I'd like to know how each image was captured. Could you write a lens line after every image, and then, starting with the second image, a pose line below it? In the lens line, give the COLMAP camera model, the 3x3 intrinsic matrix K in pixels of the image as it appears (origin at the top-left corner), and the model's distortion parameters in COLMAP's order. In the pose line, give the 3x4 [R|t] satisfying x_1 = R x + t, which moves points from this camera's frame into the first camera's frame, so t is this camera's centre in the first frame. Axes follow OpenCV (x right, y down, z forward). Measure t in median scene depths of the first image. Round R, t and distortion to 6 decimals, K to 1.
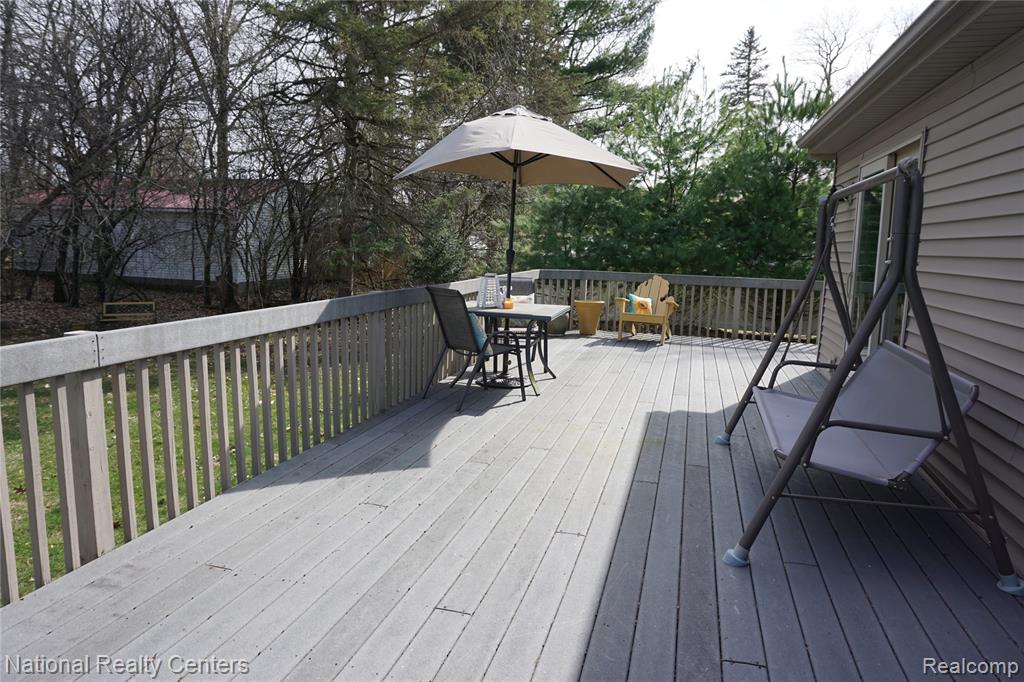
lens RADIAL K [[673.1, 0, 512.0], [0, 673.1, 341.0], [0, 0, 1]] dist [-0.060807, 0.035384]
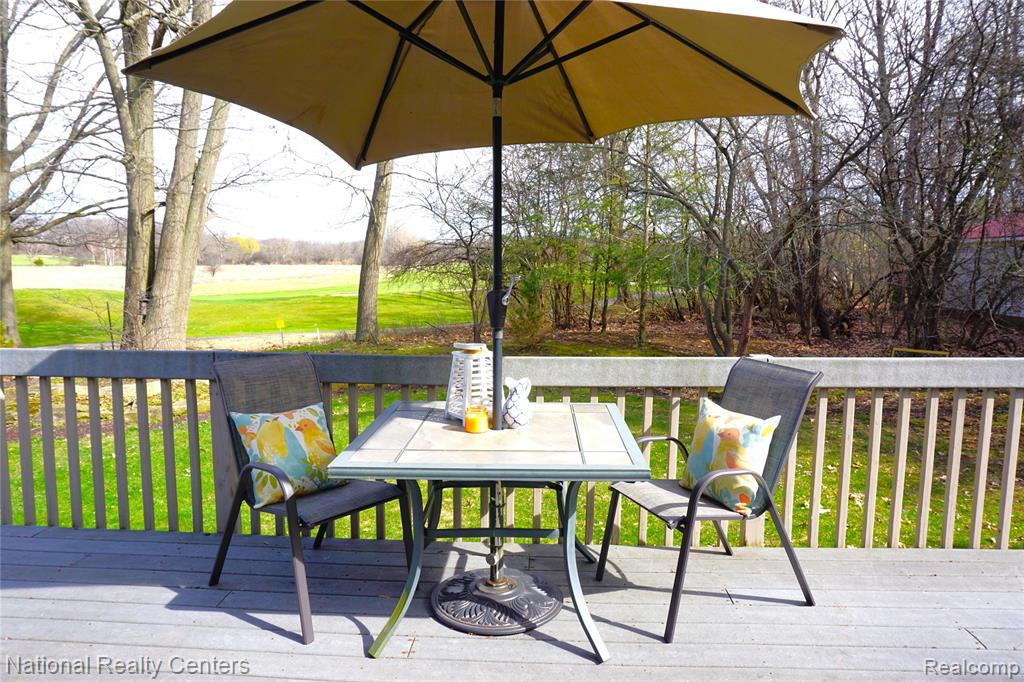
lens RADIAL K [[673.1, 0, 512.0], [0, 673.1, 341.0], [0, 0, 1]] dist [-0.060807, 0.035384]
pose [[0.230833, 0.085097, -0.969265, 0.601326], [-0.154761, 0.986698, 0.049770, -0.193150], [0.960607, 0.138515, 0.240932, 1.370711]]
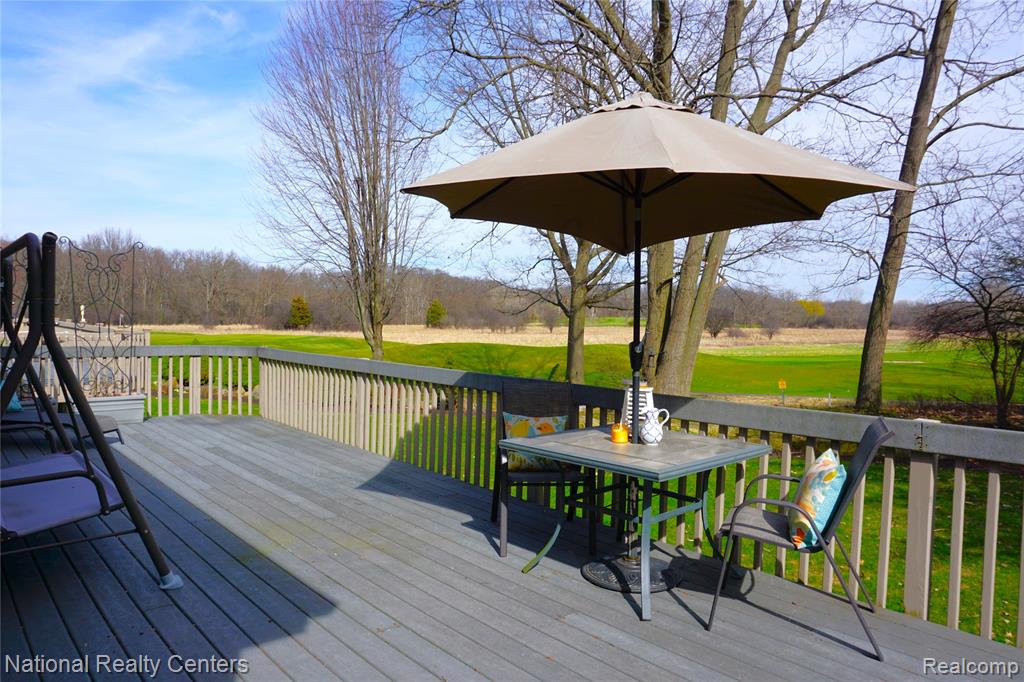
lens RADIAL K [[673.1, 0, 512.0], [0, 673.1, 341.0], [0, 0, 1]] dist [-0.060807, 0.035384]
pose [[-0.533807, -0.011425, -0.845529, 0.808568], [-0.164606, 0.982185, 0.090649, -0.259793], [0.829431, 0.187568, -0.526178, 1.820599]]
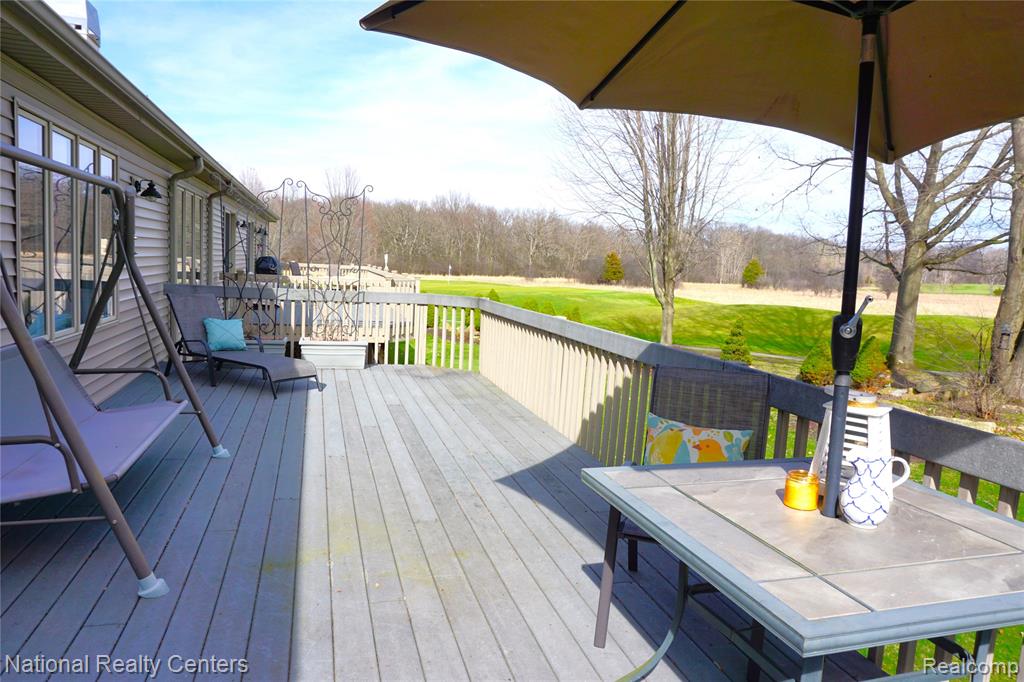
lens RADIAL K [[673.1, 0, 512.0], [0, 673.1, 341.0], [0, 0, 1]] dist [-0.060807, 0.035384]
pose [[-0.851679, -0.008902, -0.523989, 0.394005], [-0.148770, 0.962829, 0.225450, -0.254157], [0.502505, 0.269965, -0.821345, 1.742007]]
